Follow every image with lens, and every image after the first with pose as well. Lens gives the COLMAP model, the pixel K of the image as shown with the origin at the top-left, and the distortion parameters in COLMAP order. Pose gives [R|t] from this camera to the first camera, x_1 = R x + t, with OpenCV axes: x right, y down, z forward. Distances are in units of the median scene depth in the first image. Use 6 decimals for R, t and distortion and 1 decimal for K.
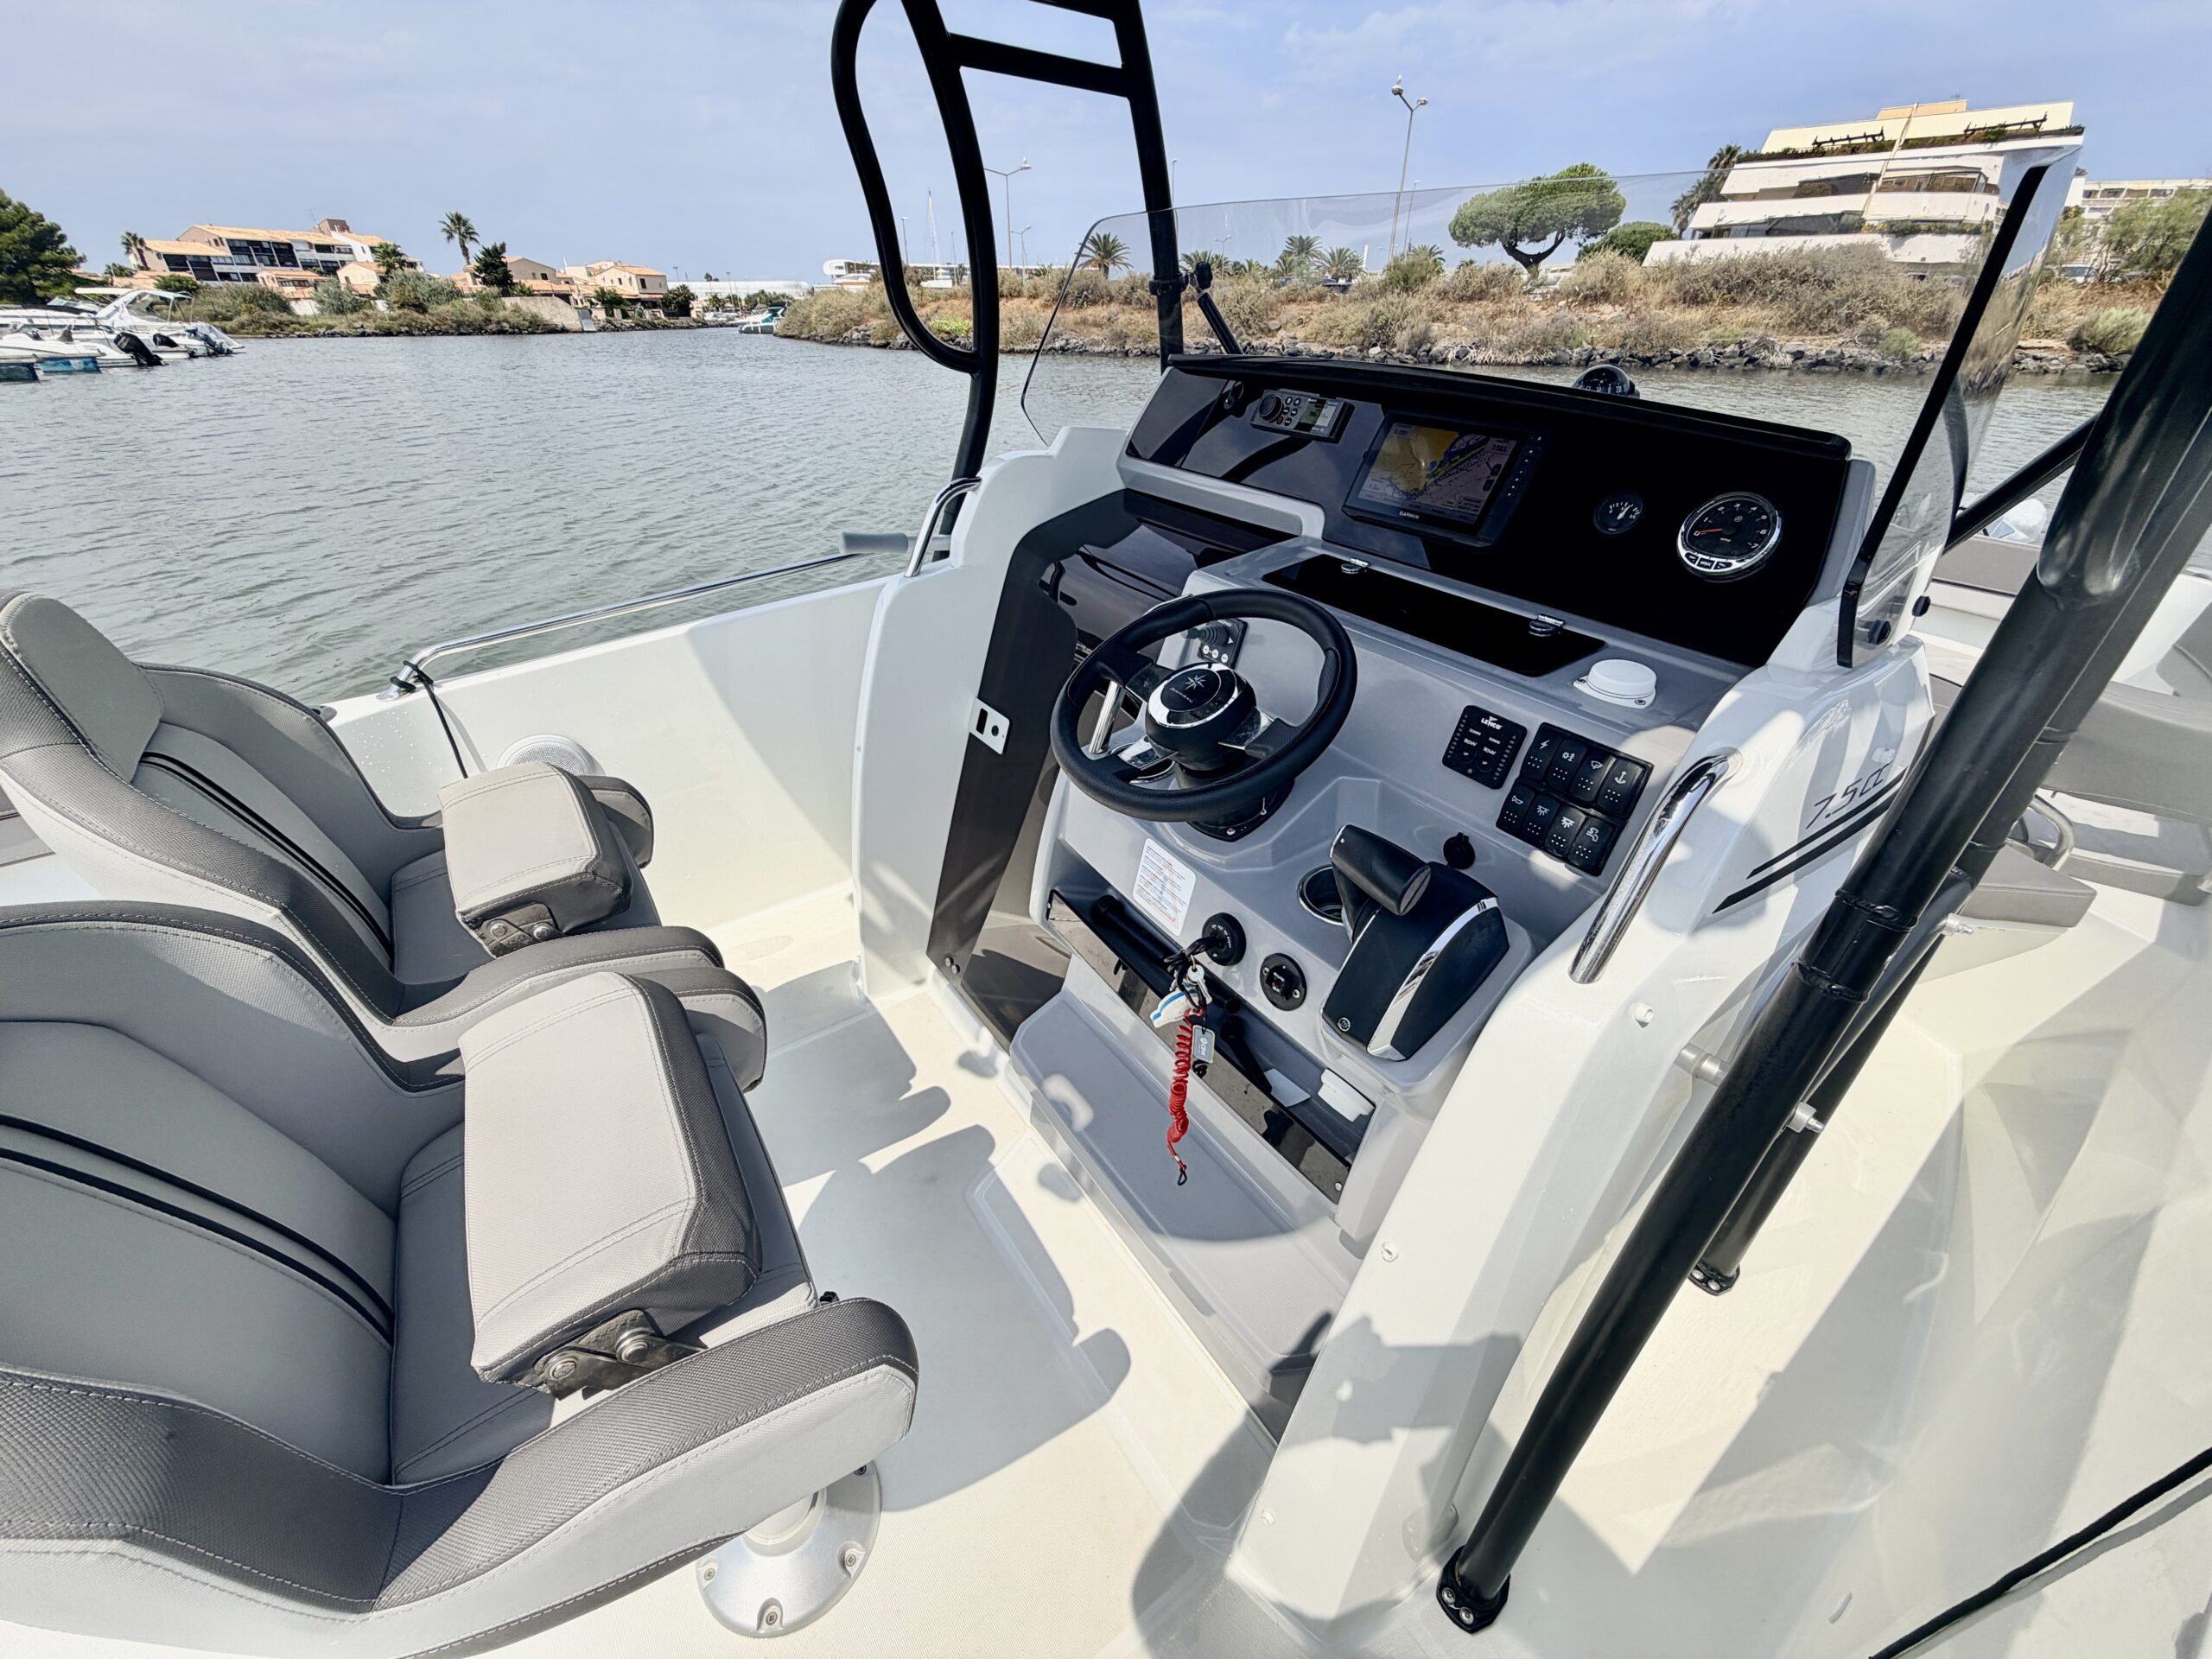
lens RADIAL K [[879.2, 0, 1097.3], [0, 879.2, 823.4], [0, 0, 1]] dist [0.000748, 0.000343]
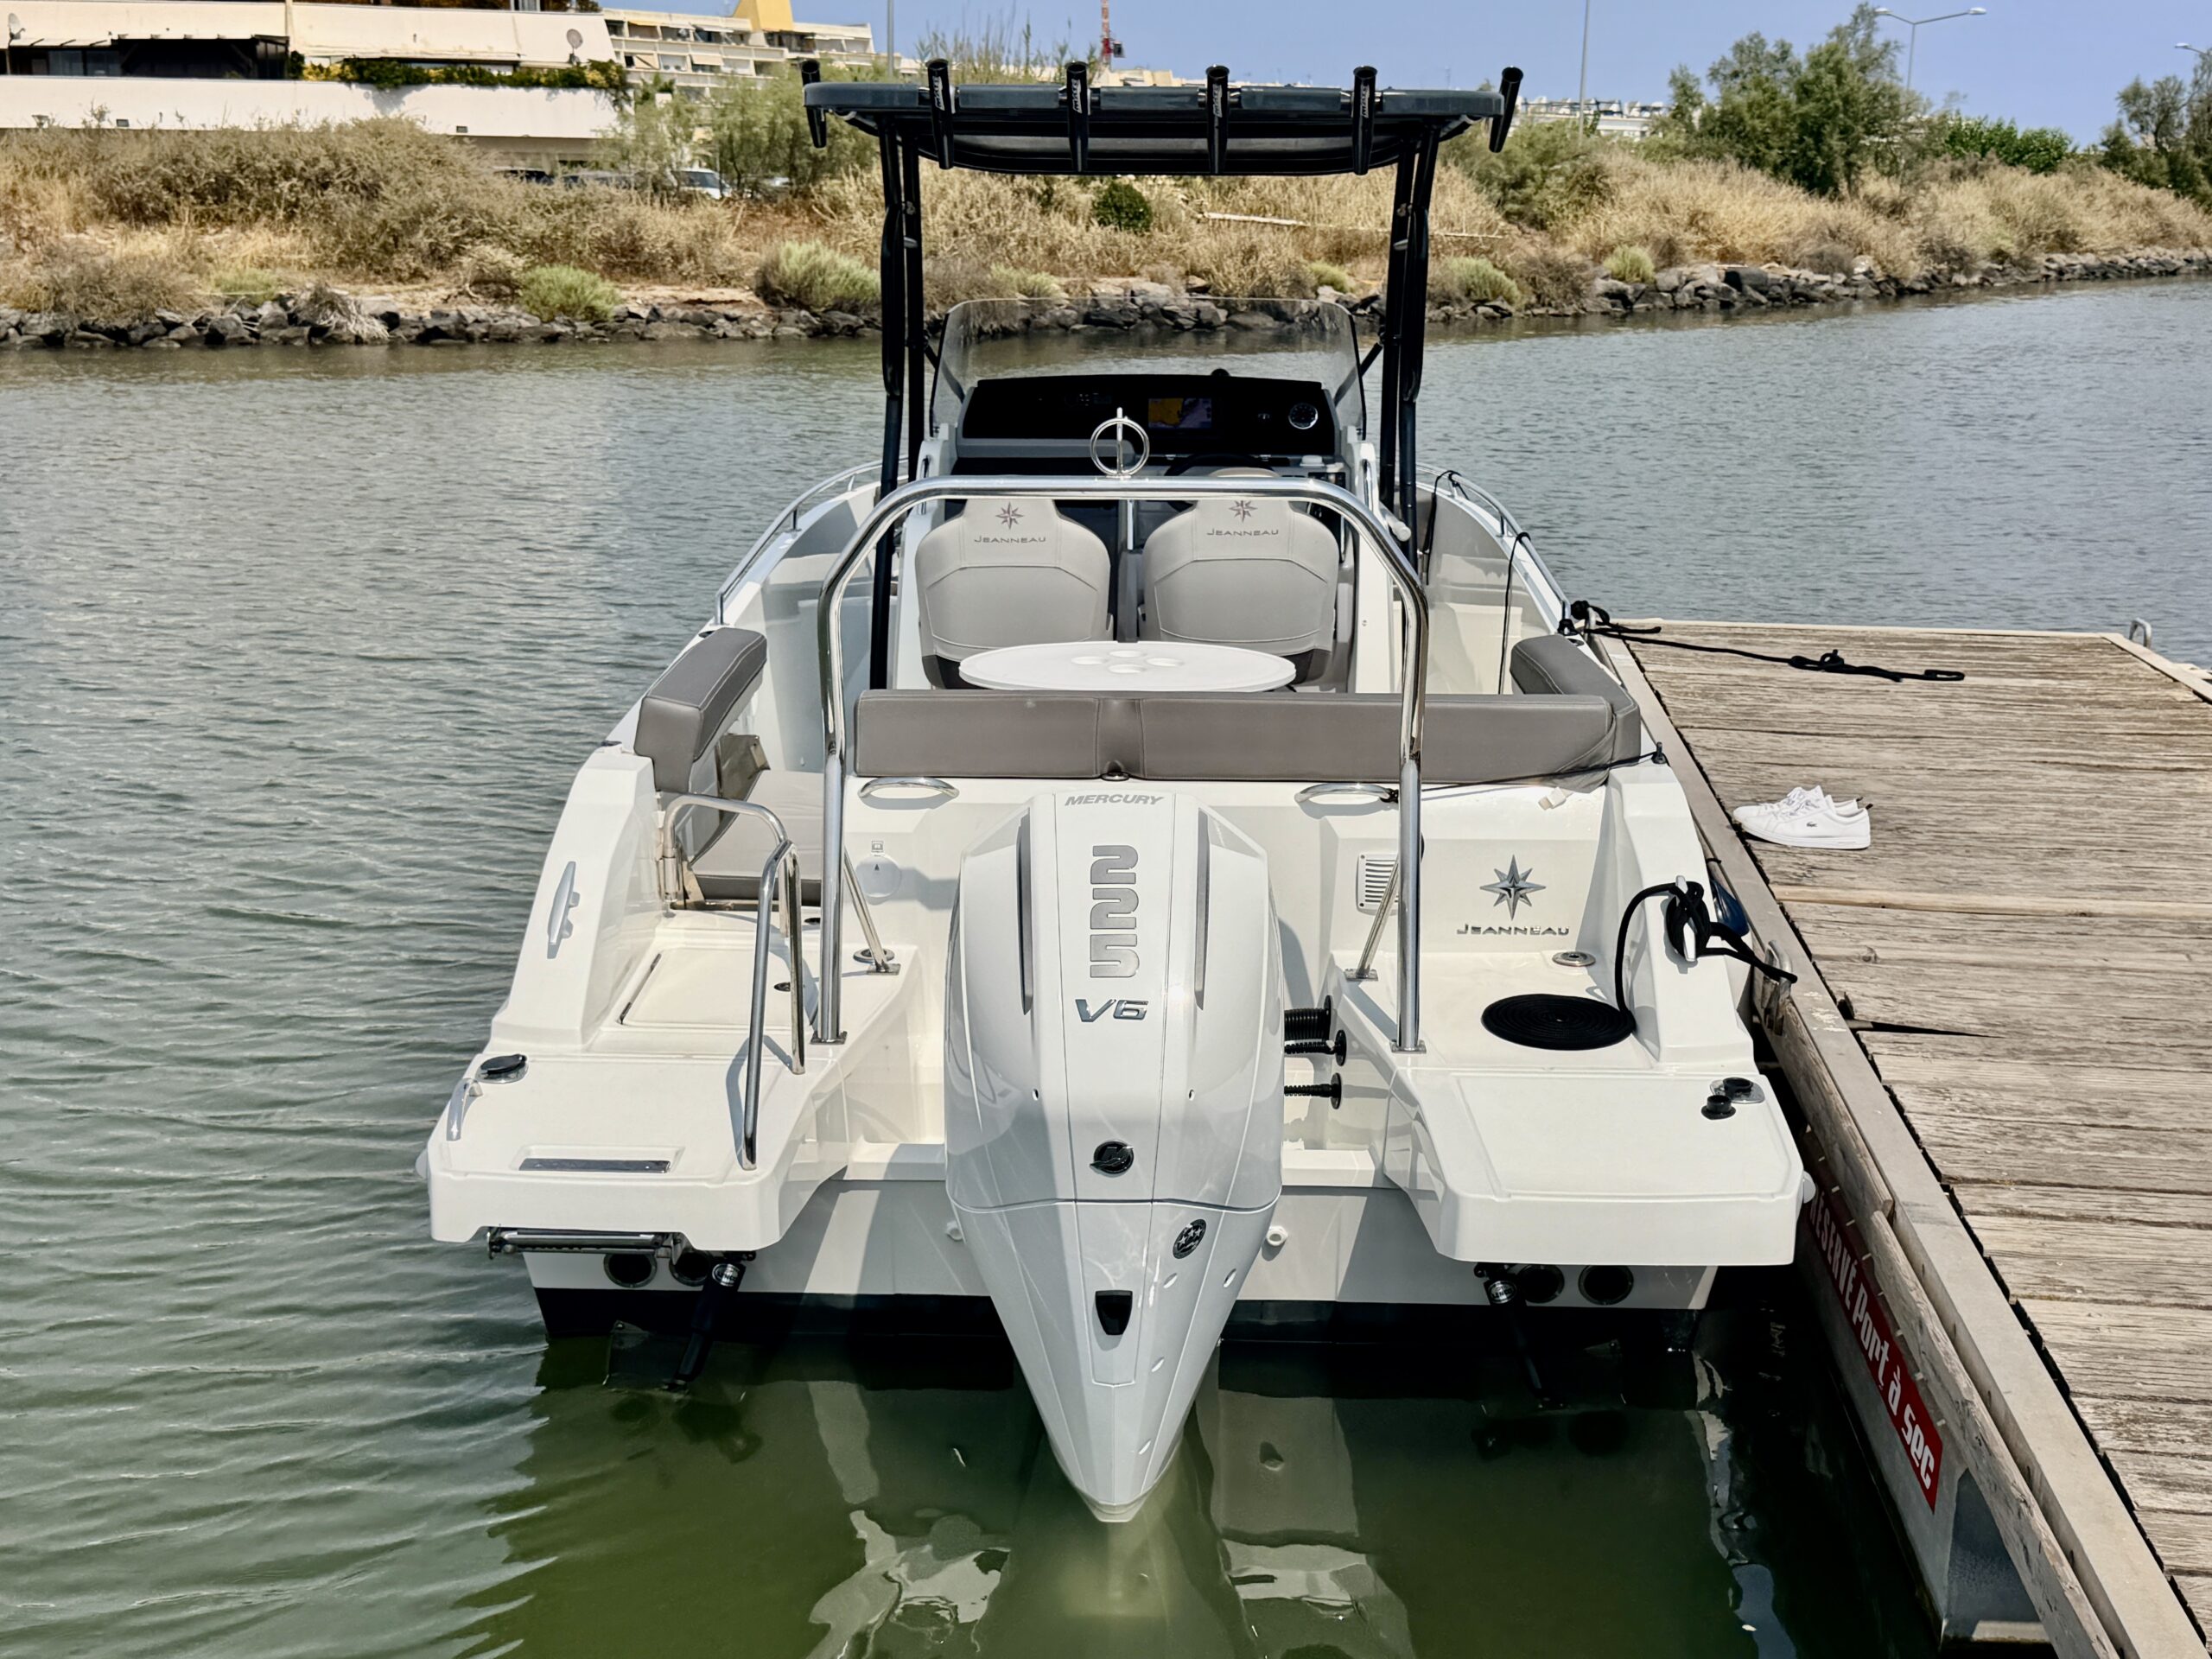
lens RADIAL K [[2608.6, 0, 1102.4], [0, 2608.6, 873.9], [0, 0, 1]] dist [0.220597, -0.516835]
pose [[0.591852, -0.188798, 0.783624, -0.106523], [0.399572, 0.913044, -0.081809, 0.023382], [-0.700037, 0.361533, 0.615826, -0.054856]]
